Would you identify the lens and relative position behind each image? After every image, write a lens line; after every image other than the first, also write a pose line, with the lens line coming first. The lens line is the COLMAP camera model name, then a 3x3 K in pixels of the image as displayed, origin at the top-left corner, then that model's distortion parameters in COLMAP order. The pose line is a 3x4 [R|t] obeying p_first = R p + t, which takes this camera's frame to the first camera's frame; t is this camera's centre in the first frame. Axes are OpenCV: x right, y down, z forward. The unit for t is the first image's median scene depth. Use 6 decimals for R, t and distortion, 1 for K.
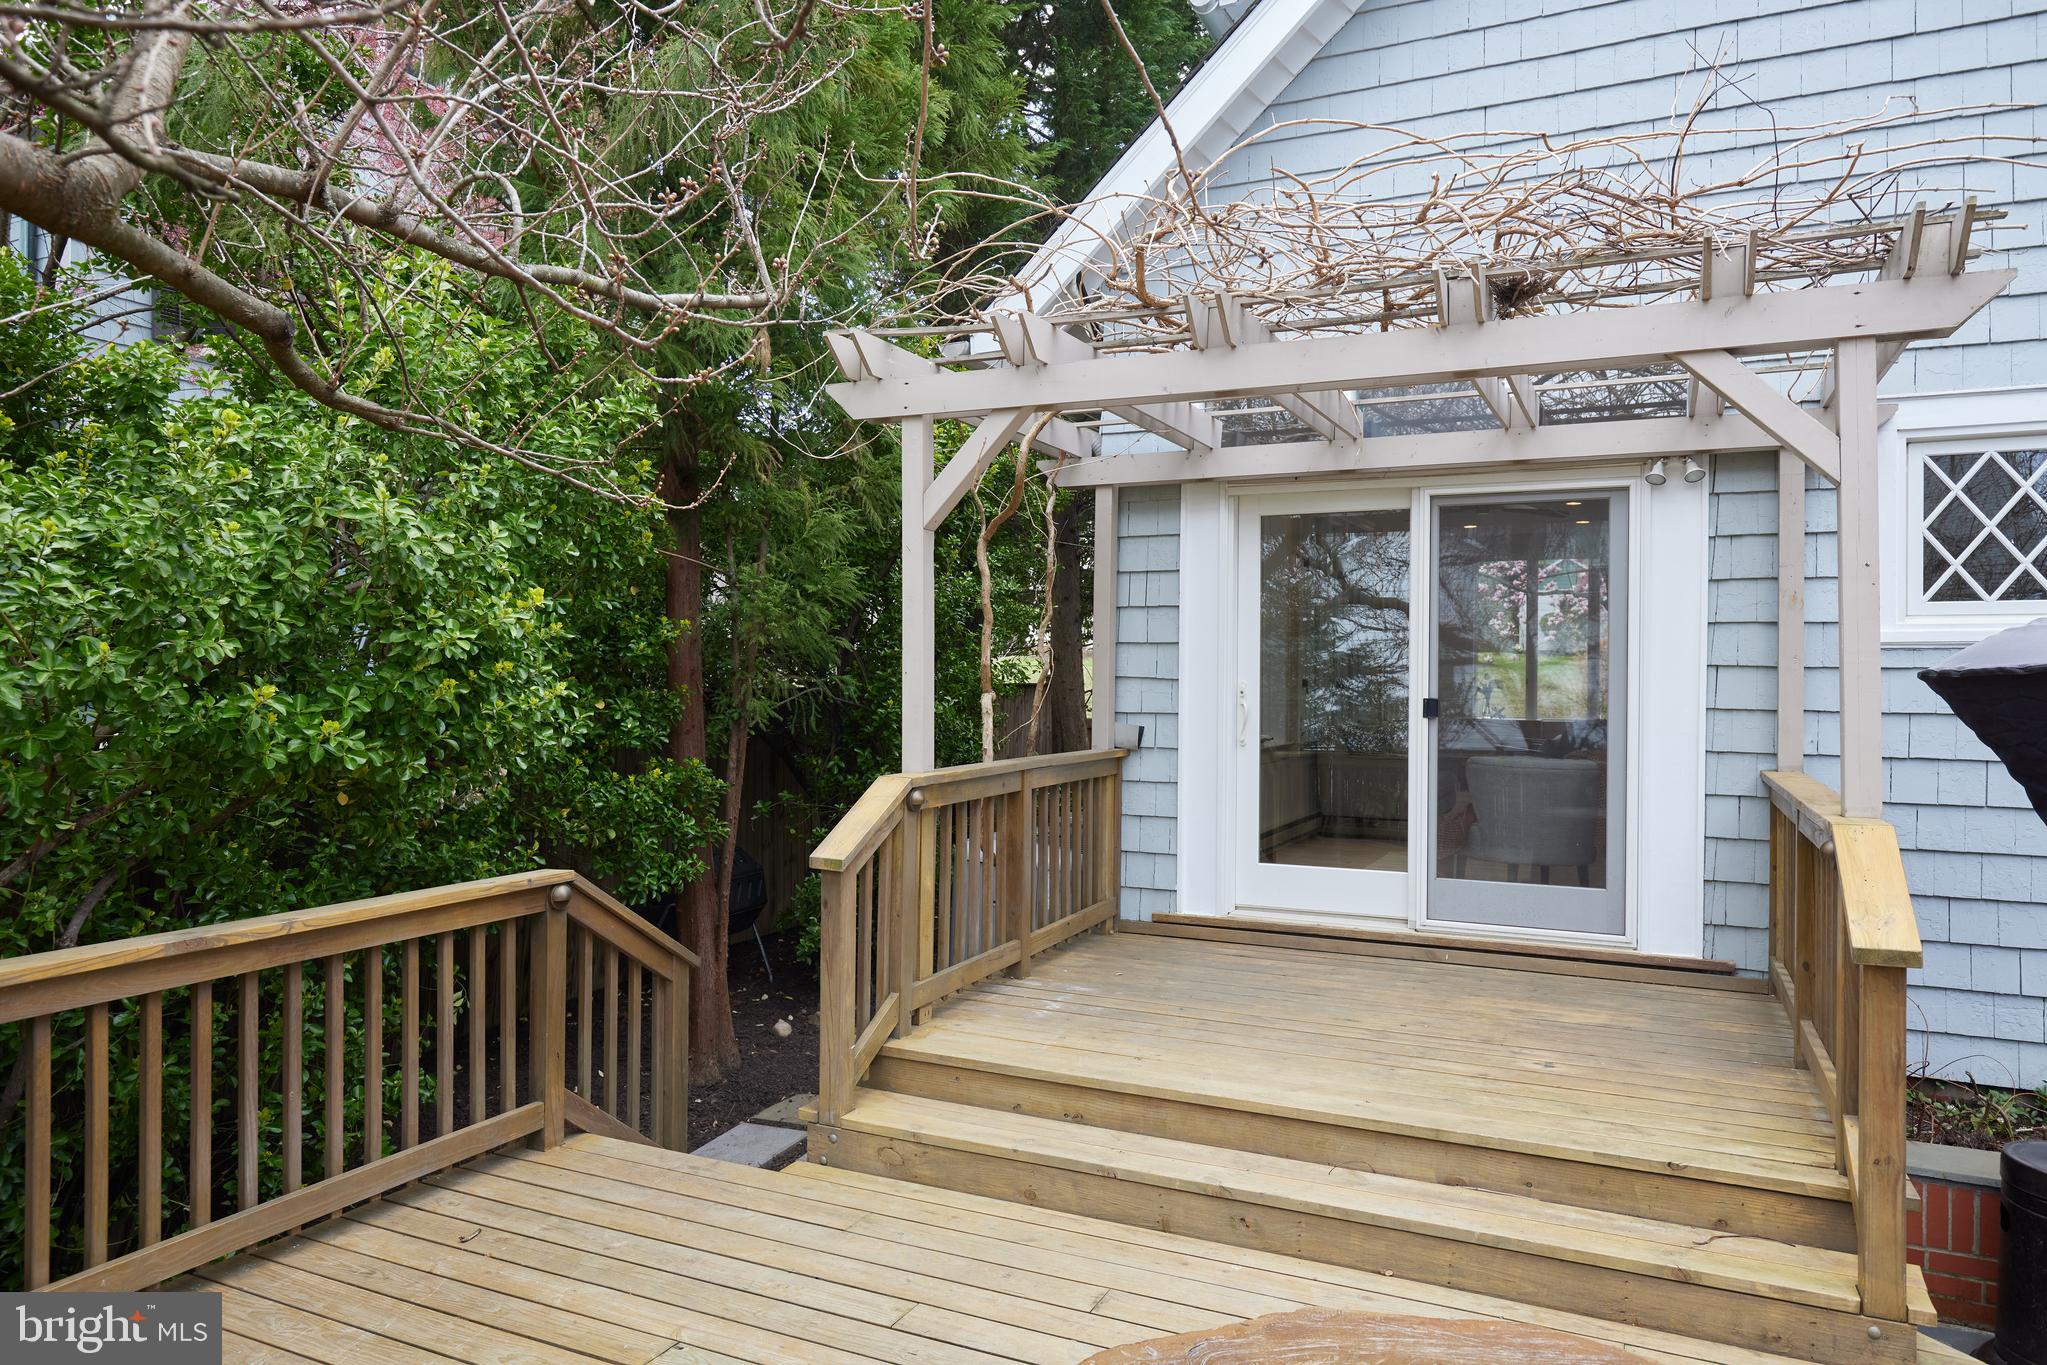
lens RADIAL K [[1317.8, 0, 1026.4], [0, 1317.8, 679.3], [0, 0, 1]] dist [-0.004485, -0.002315]
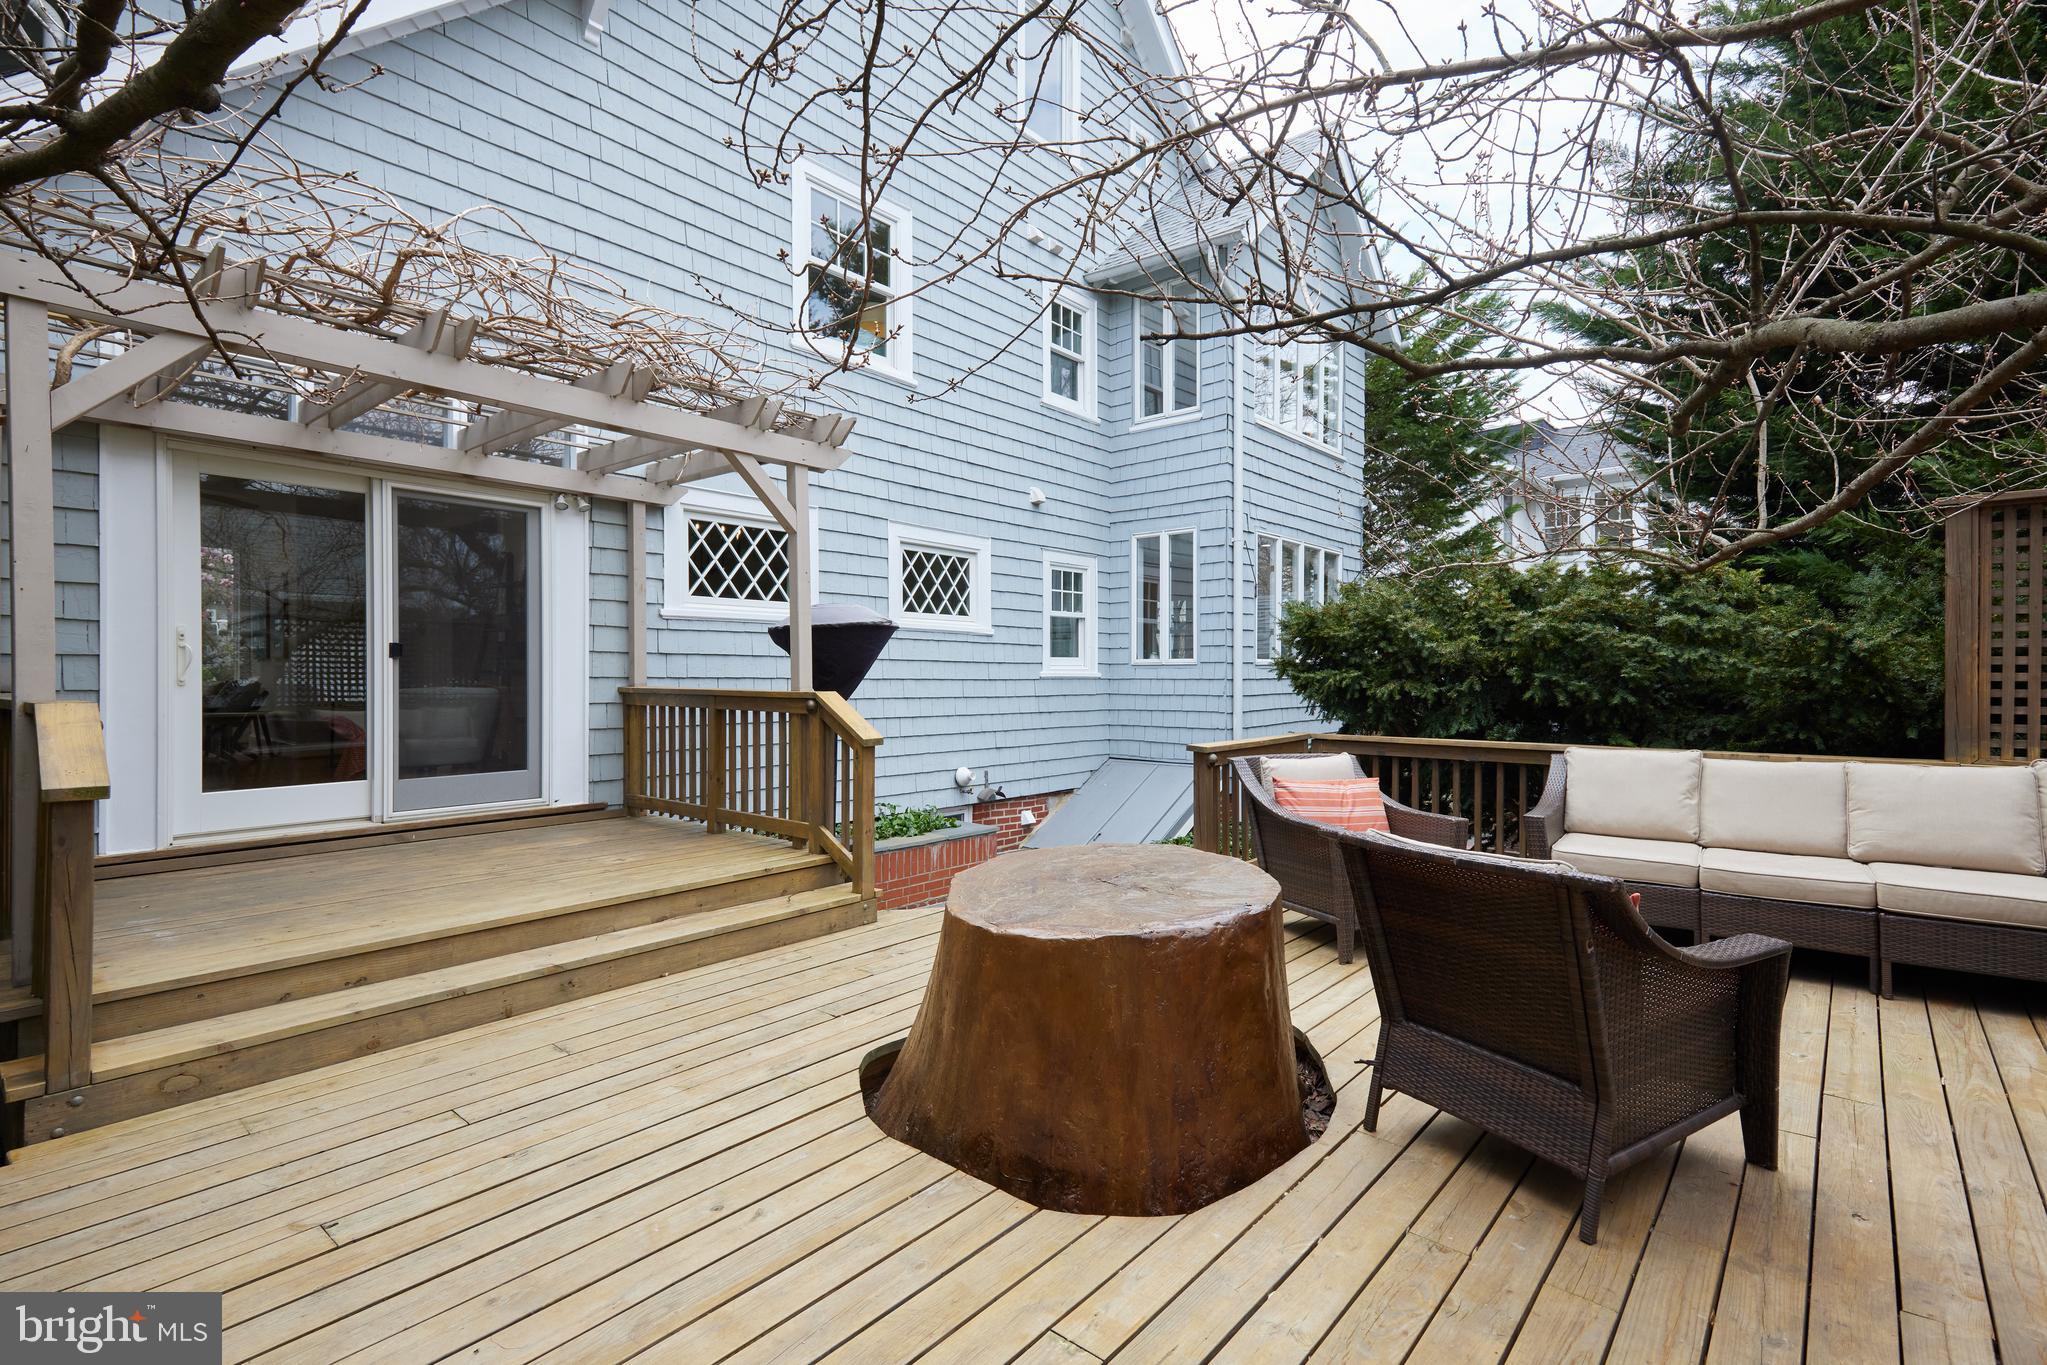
lens RADIAL K [[954.4, 0, 1011.7], [0, 954.4, 676.7], [0, 0, 1]] dist [0.027855, -0.001750]
pose [[0.267927, -0.008313, 0.963403, -0.529331], [0.000488, 0.999964, 0.008492, 0.047020], [-0.963439, -0.001805, 0.267921, 0.180017]]
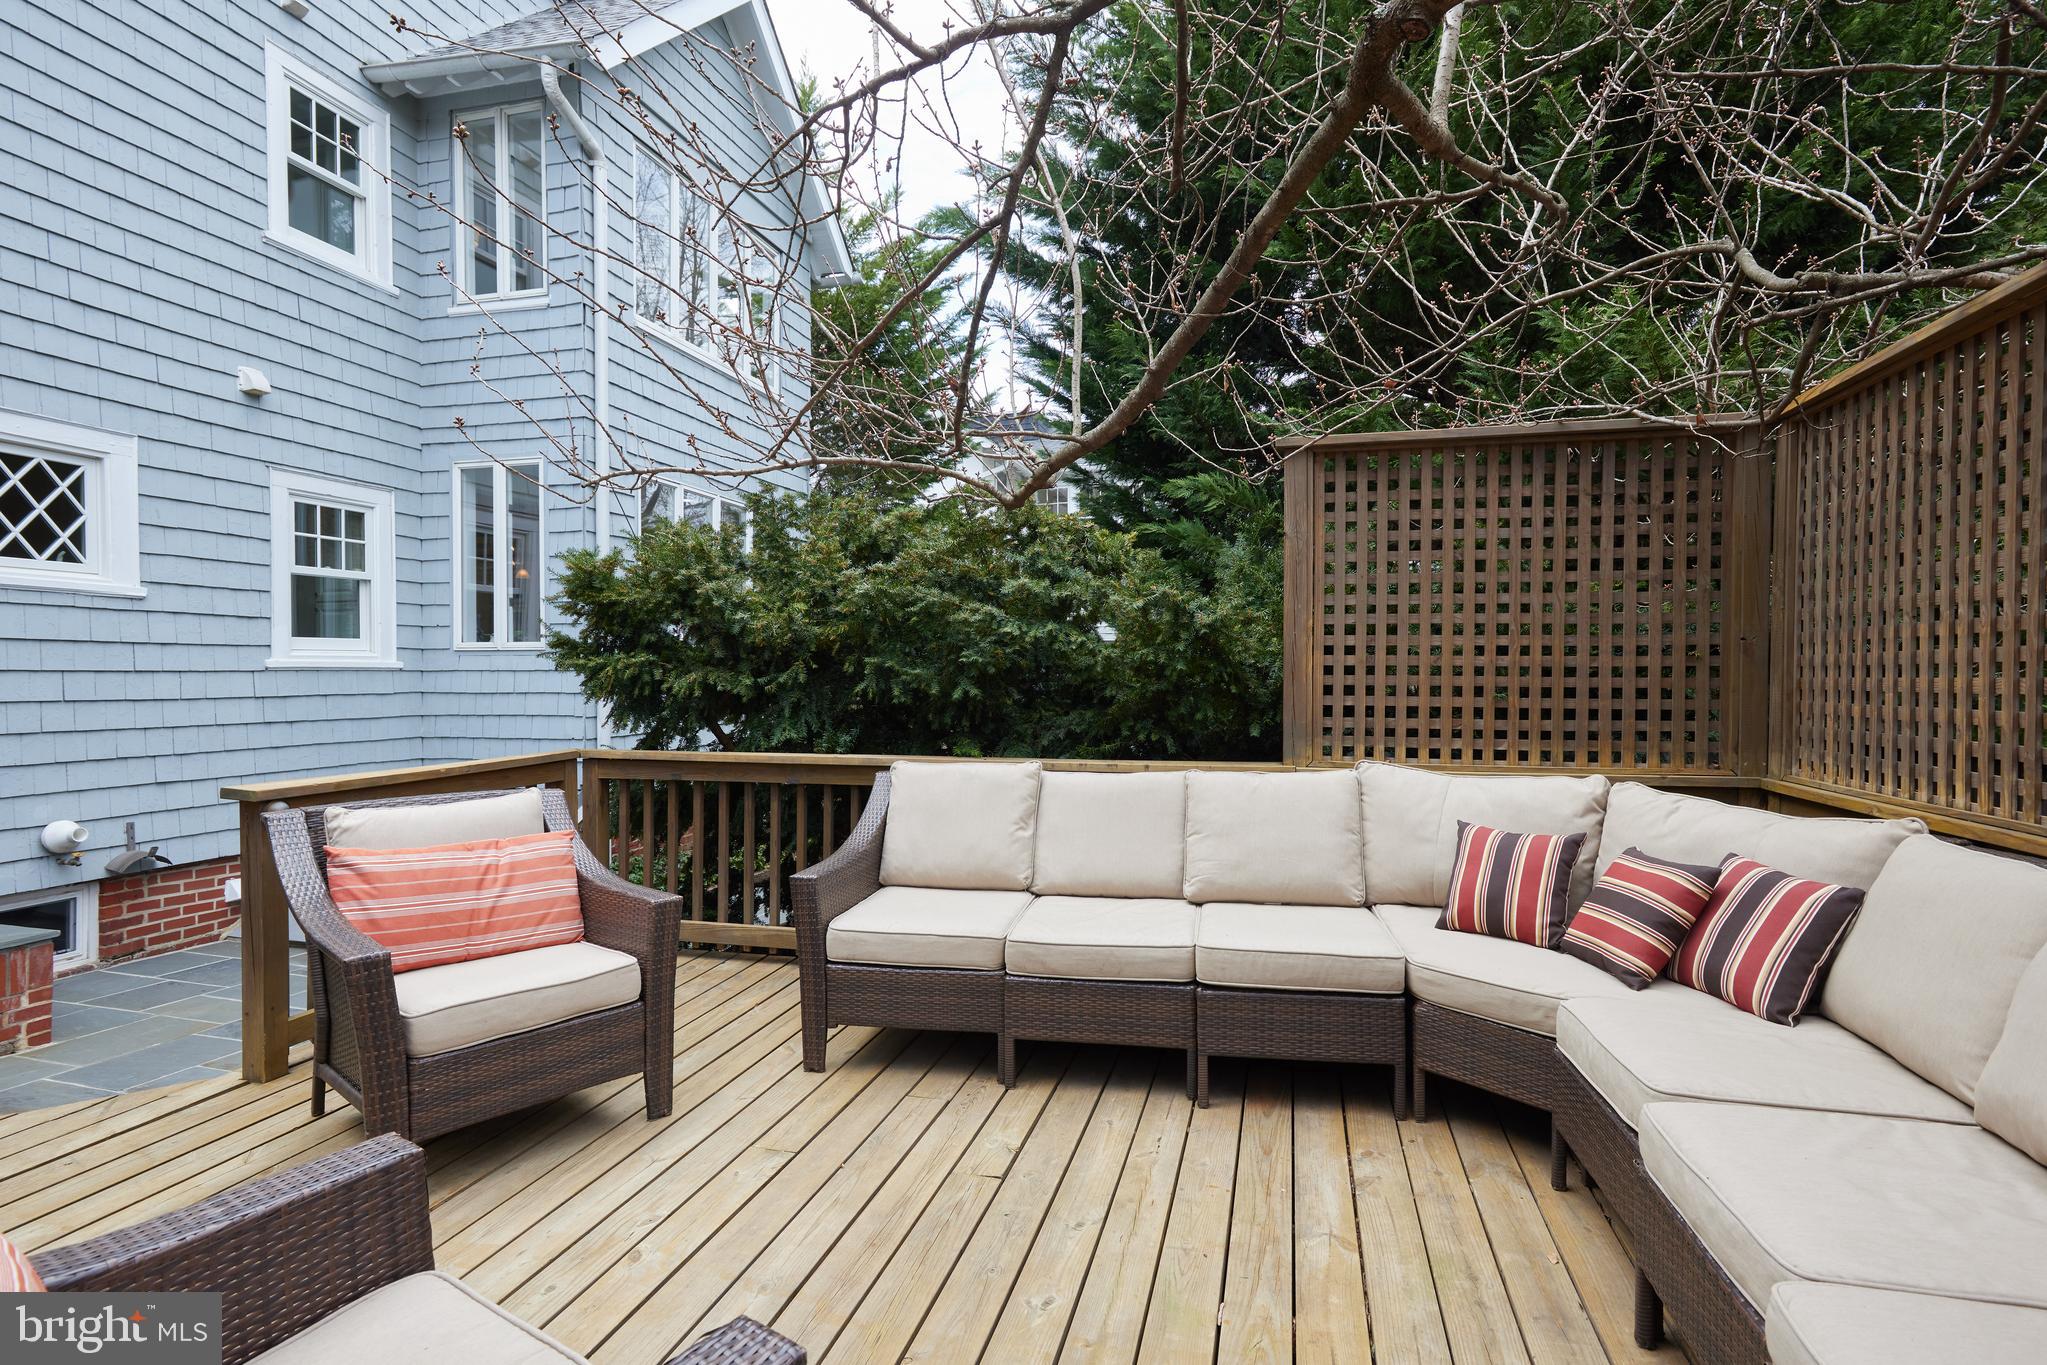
lens RADIAL K [[1024.9, 0, 1036.0], [0, 1024.9, 686.2], [0, 0, 1]] dist [-0.002094, -0.000676]
pose [[-0.200105, -0.022374, 0.979519, -0.244262], [-0.001171, 0.999744, 0.022597, 0.054766], [-0.979774, 0.003374, -0.200080, -0.007395]]
